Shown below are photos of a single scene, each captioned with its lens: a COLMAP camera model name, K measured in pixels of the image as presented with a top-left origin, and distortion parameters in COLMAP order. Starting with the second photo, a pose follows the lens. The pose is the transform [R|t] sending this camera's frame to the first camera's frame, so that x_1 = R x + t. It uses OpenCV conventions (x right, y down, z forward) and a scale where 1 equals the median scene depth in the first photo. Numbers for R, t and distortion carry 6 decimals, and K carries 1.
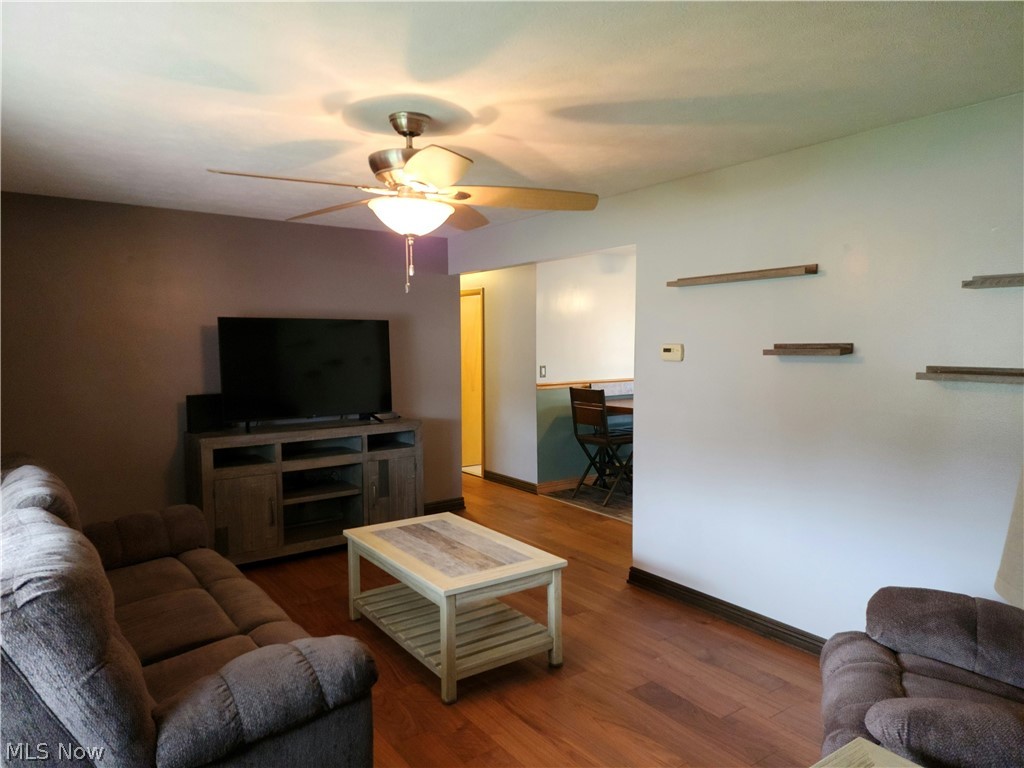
lens RADIAL K [[675.9, 0, 509.5], [0, 675.9, 386.8], [0, 0, 1]] dist [0.107122, -0.095355]
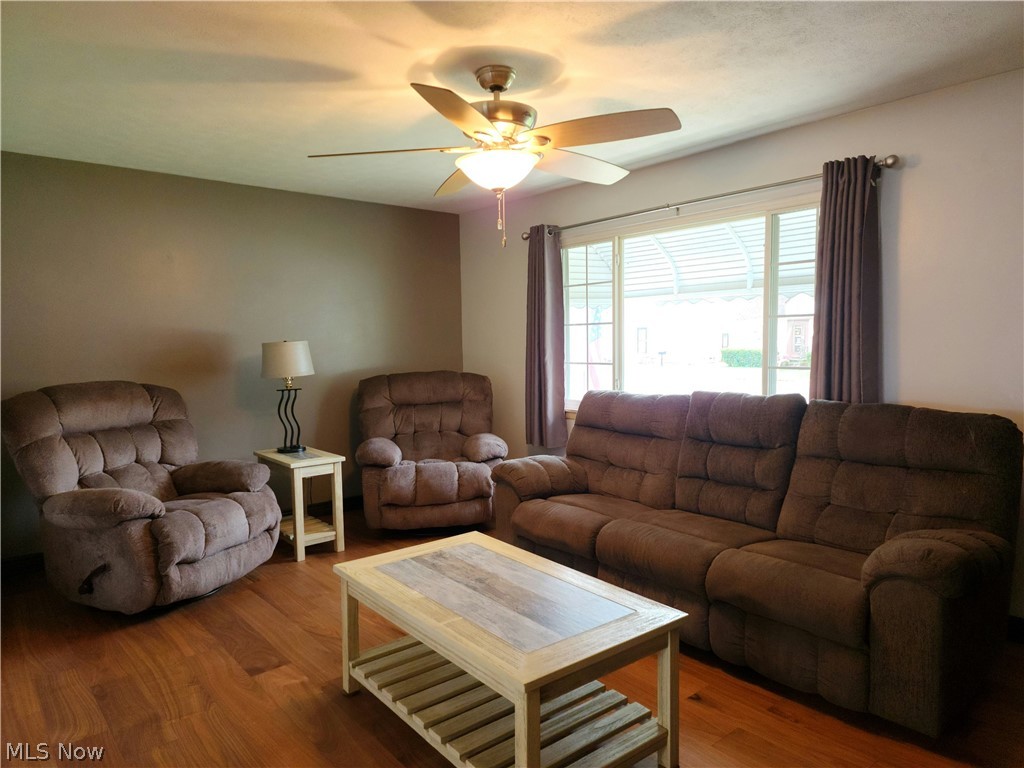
lens RADIAL K [[675.9, 0, 509.5], [0, 675.9, 386.8], [0, 0, 1]] dist [0.107122, -0.095355]
pose [[-0.997070, 0.022870, -0.072992, -0.071210], [0.012504, 0.990153, 0.139427, -0.066191], [0.075462, 0.138106, -0.987539, 1.831600]]
